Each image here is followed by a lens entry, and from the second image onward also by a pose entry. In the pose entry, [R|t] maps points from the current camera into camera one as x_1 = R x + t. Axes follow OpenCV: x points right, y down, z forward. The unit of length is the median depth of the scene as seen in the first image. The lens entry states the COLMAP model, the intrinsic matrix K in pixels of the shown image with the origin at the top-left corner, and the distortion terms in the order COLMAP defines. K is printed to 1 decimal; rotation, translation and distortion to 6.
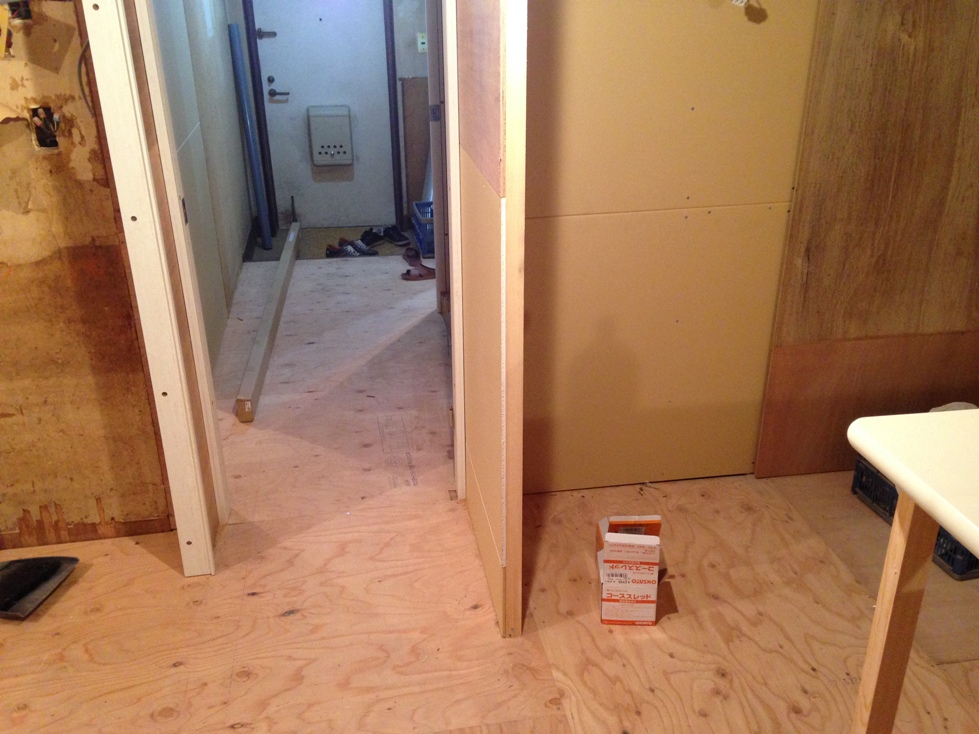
lens RADIAL K [[913.6, 0, 486.3], [0, 913.6, 370.5], [0, 0, 1]] dist [0.098343, 0.000000]
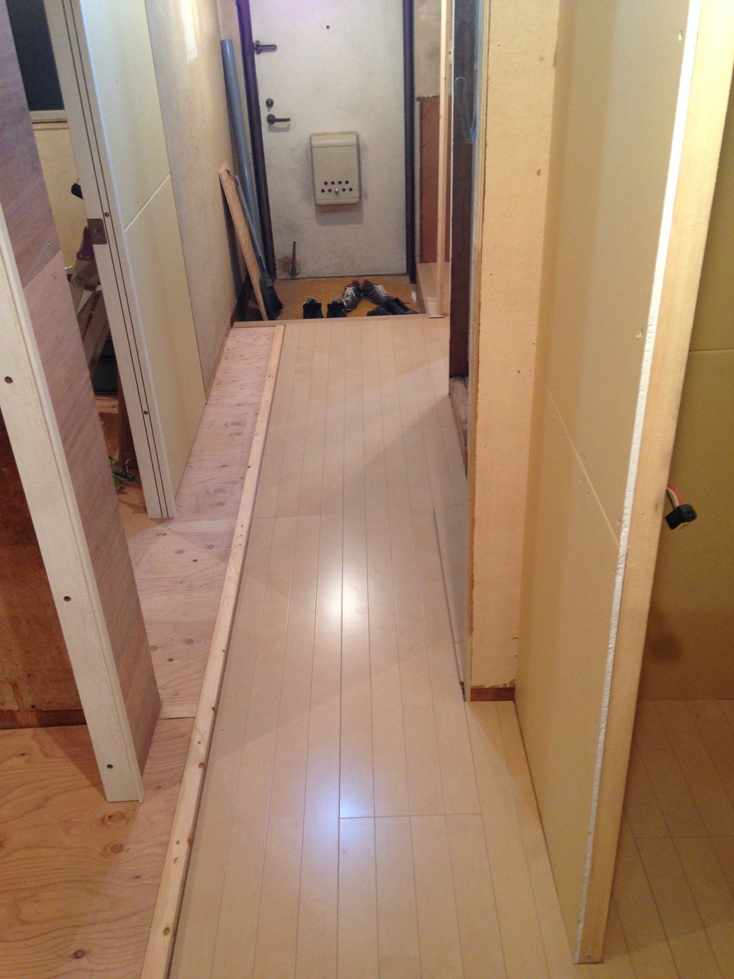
lens RADIAL K [[913.6, 0, 366.8], [0, 913.6, 488.2], [0, 0, 1]] dist [0.098343, 0.000000]
pose [[0.988422, 0.046070, -0.144568, -0.000845], [-0.028849, 0.992472, 0.119029, -0.065135], [0.148963, -0.113481, 0.982310, 0.124270]]
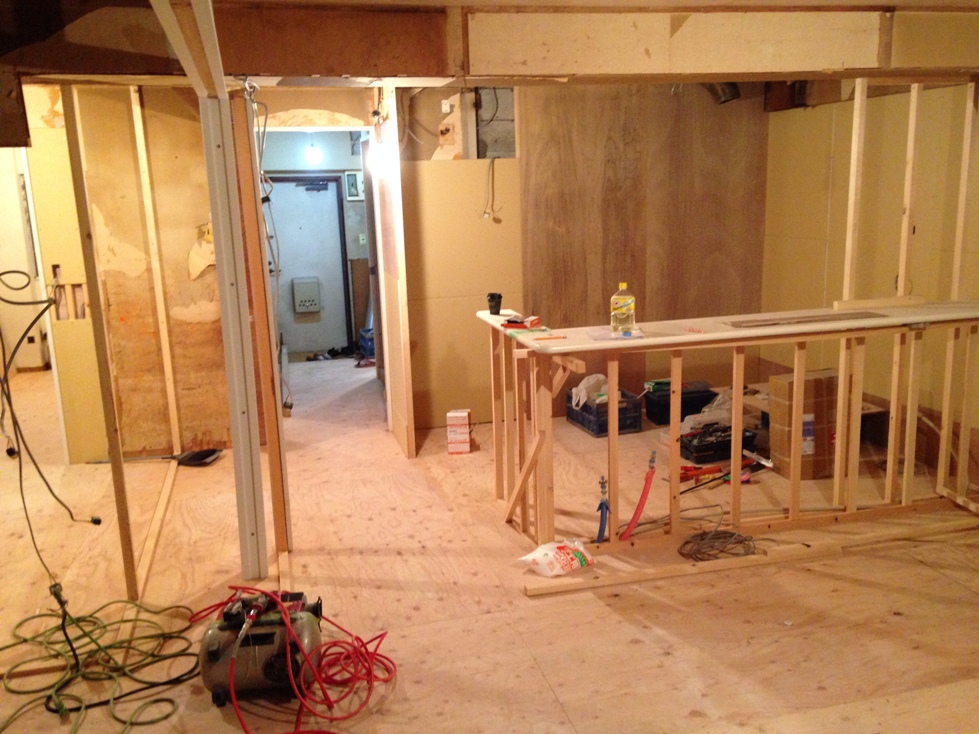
lens RADIAL K [[913.6, 0, 493.8], [0, 913.6, 367.9], [0, 0, 1]] dist [0.098343, 0.000000]
pose [[0.995917, -0.038863, 0.081475, 0.023020], [0.055011, 0.976909, -0.206451, 0.231800], [-0.071570, 0.210090, 0.975059, -0.593271]]
